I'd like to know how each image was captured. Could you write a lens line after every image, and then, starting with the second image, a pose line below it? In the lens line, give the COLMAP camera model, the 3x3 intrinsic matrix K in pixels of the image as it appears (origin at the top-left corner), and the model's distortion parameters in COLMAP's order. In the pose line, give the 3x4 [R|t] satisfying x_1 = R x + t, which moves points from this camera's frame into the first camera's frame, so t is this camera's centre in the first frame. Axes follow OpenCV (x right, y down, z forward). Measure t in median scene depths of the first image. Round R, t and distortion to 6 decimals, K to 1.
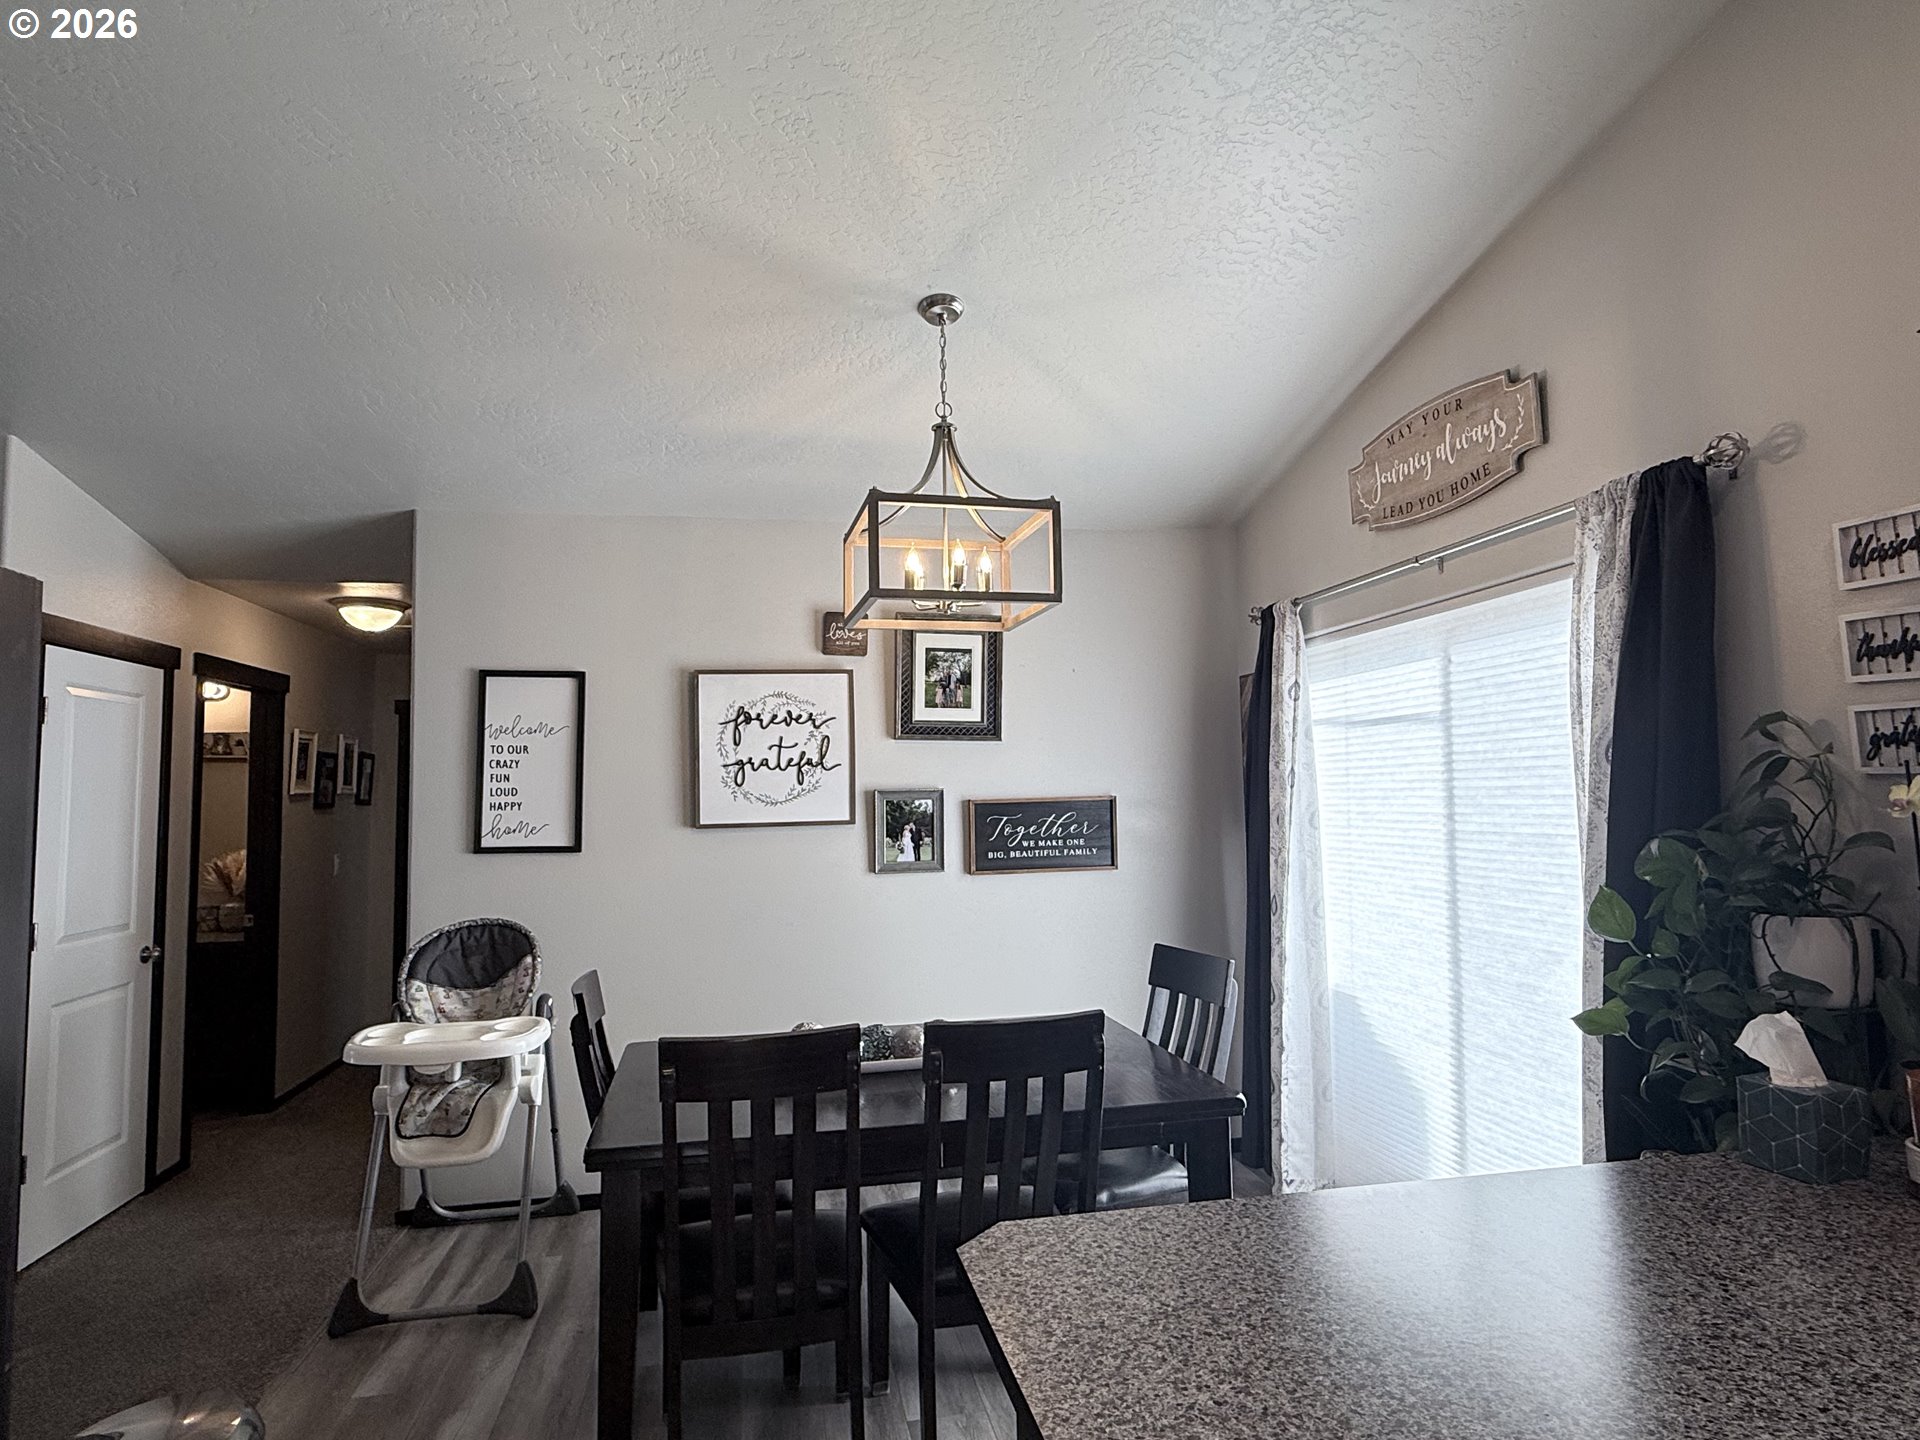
lens RADIAL K [[1102.0, 0, 960.9], [0, 1102.0, 718.2], [0, 0, 1]] dist [-0.003323, -0.000541]
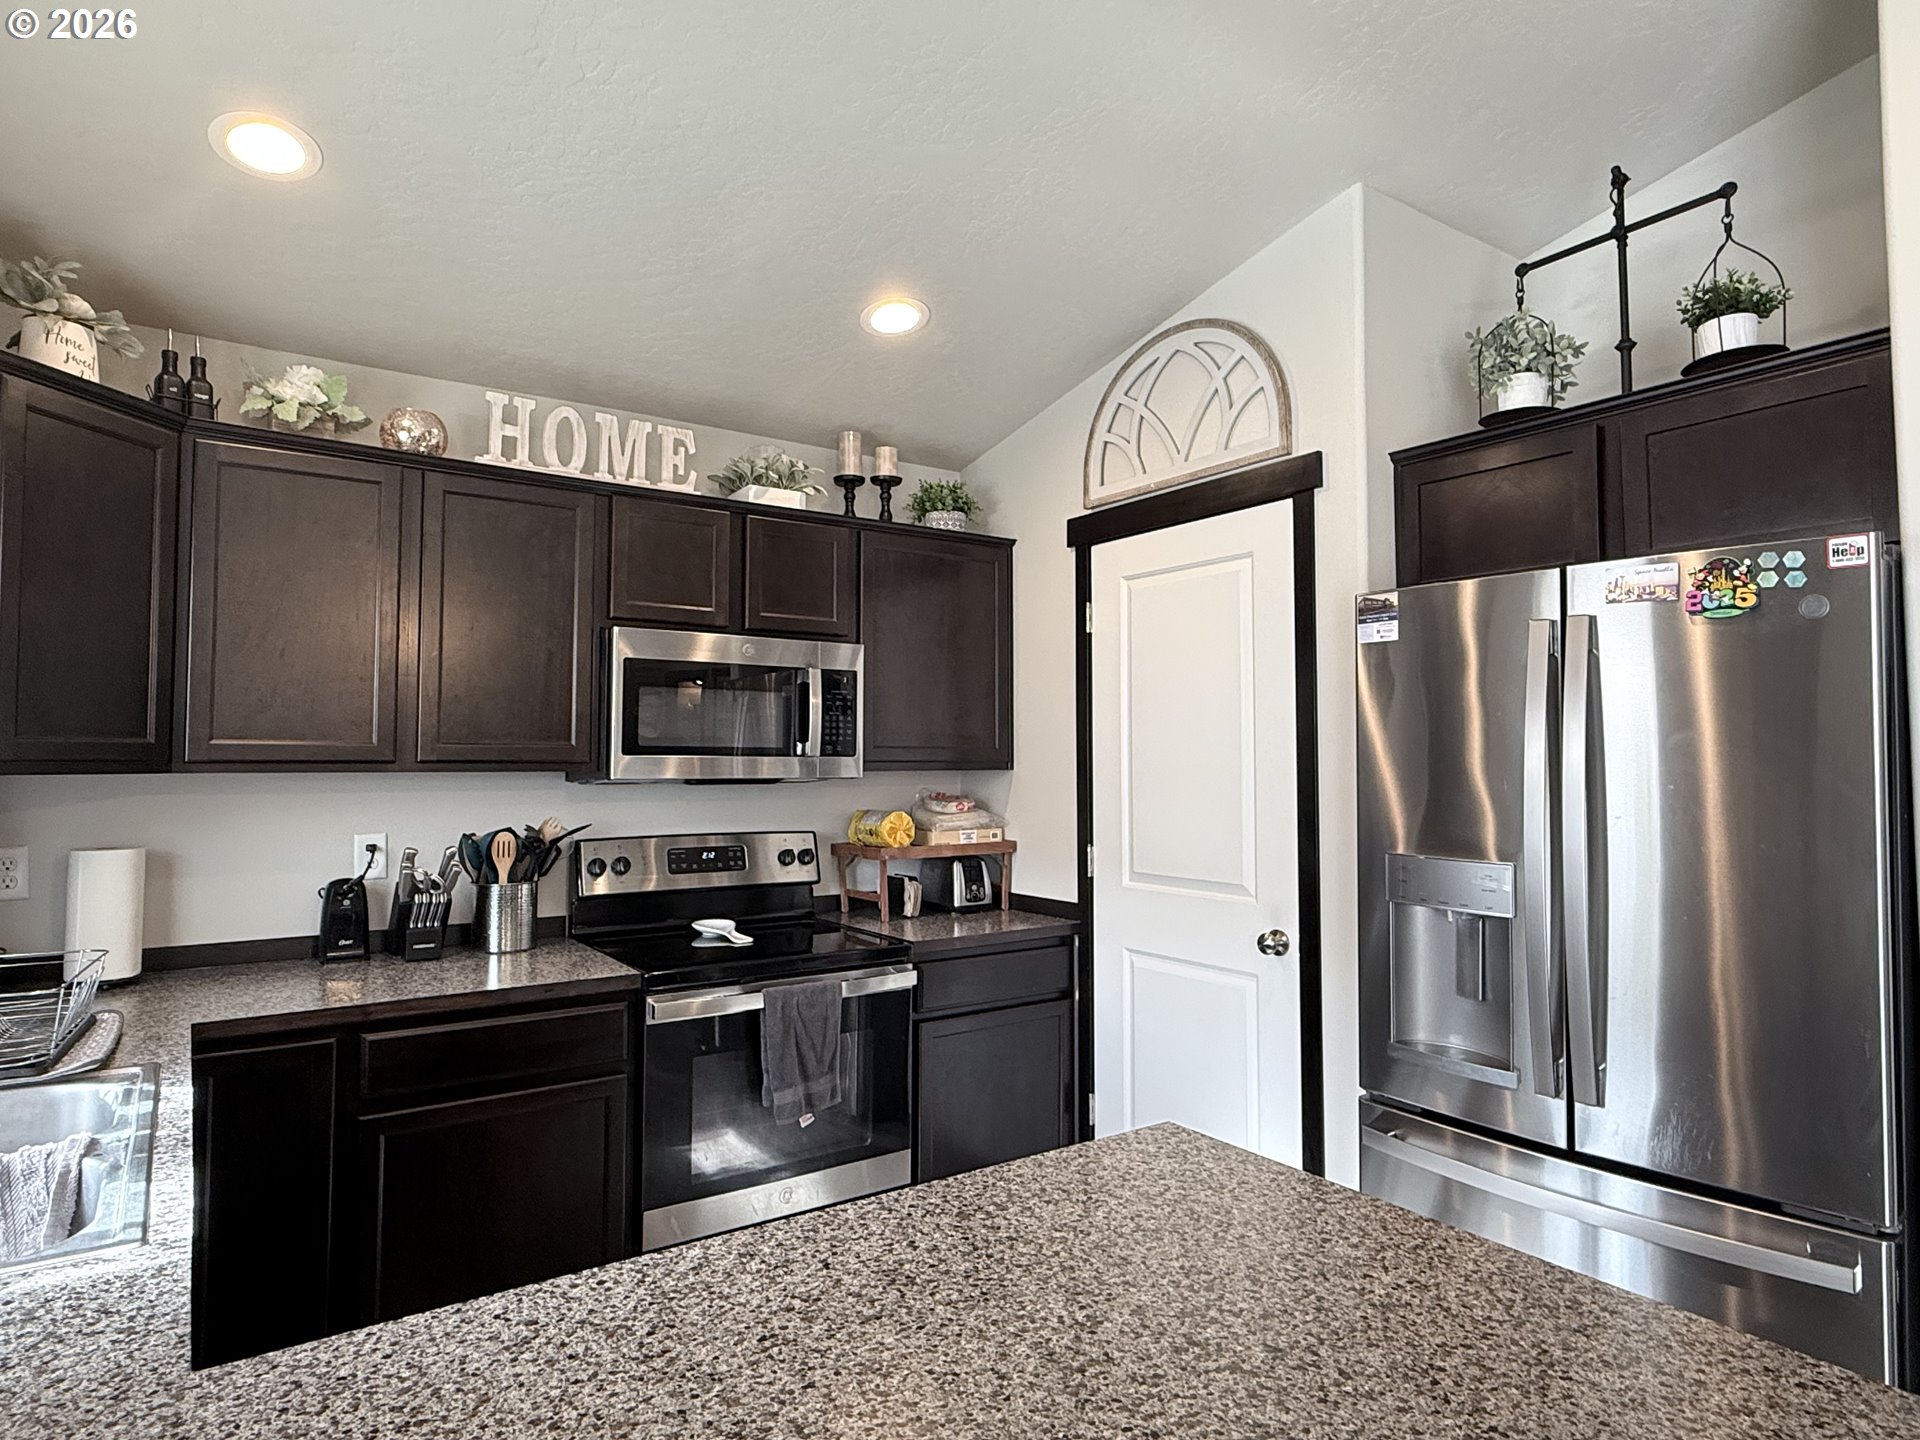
lens RADIAL K [[1102.0, 0, 959.4], [0, 1102.0, 718.1], [0, 0, 1]] dist [-0.003323, -0.000541]
pose [[-0.913217, 0.000738, -0.407473, 0.725733], [0.043513, 0.994457, -0.095719, 0.137277], [0.405144, -0.105142, -0.908187, 1.331400]]
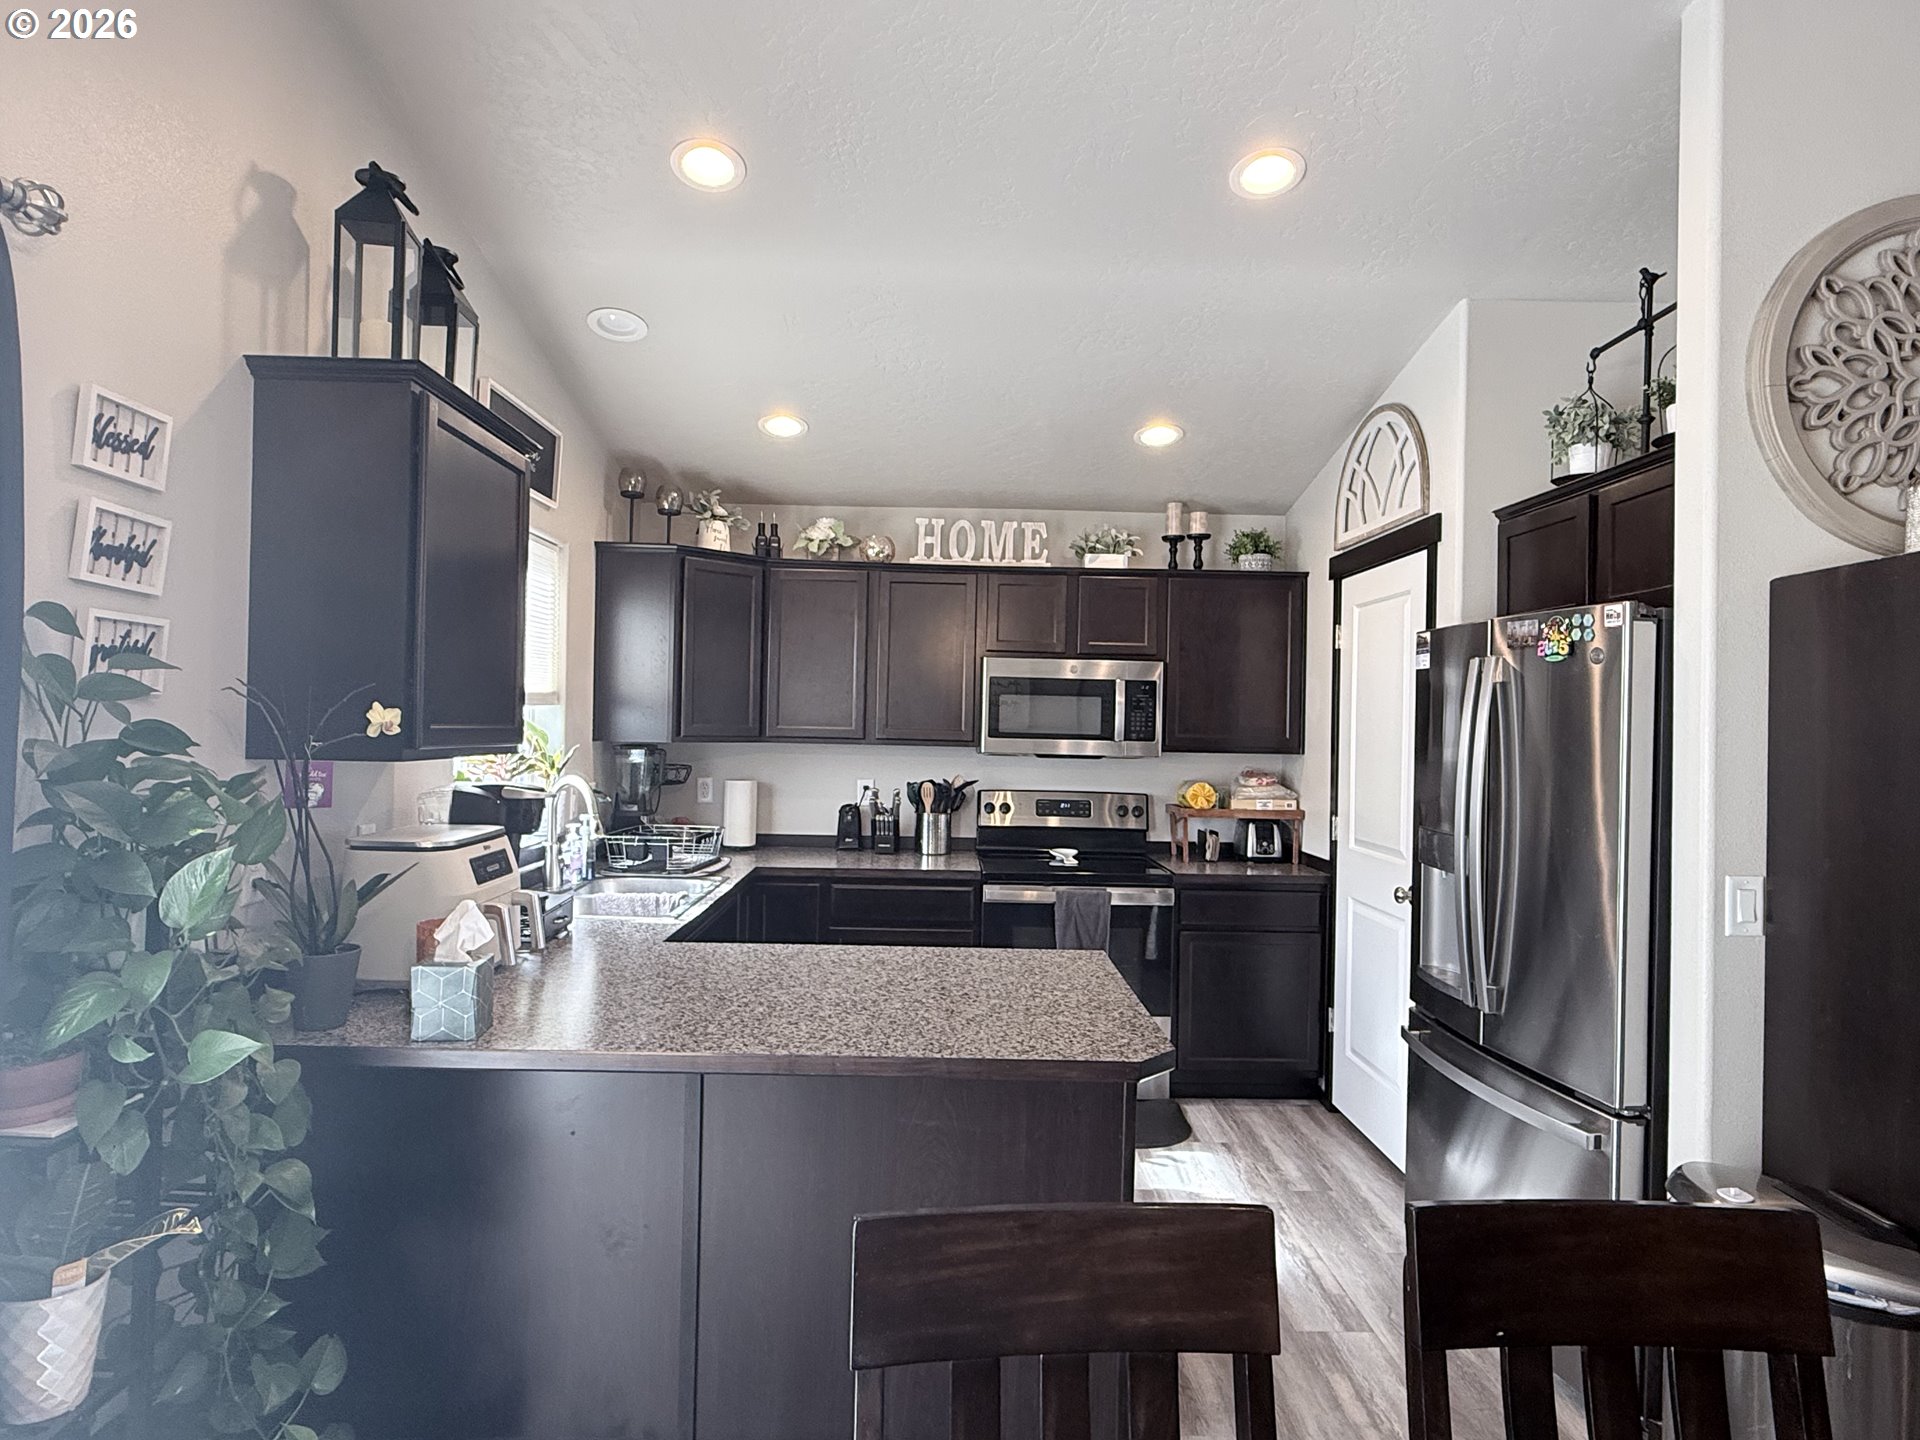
lens RADIAL K [[1102.0, 0, 959.6], [0, 1102.0, 715.8], [0, 0, 1]] dist [-0.003323, -0.000541]
pose [[-0.985591, -0.002843, 0.169120, 0.029532], [-0.016411, 0.996749, -0.078883, 0.175272], [-0.168346, -0.080522, -0.982434, 2.396414]]
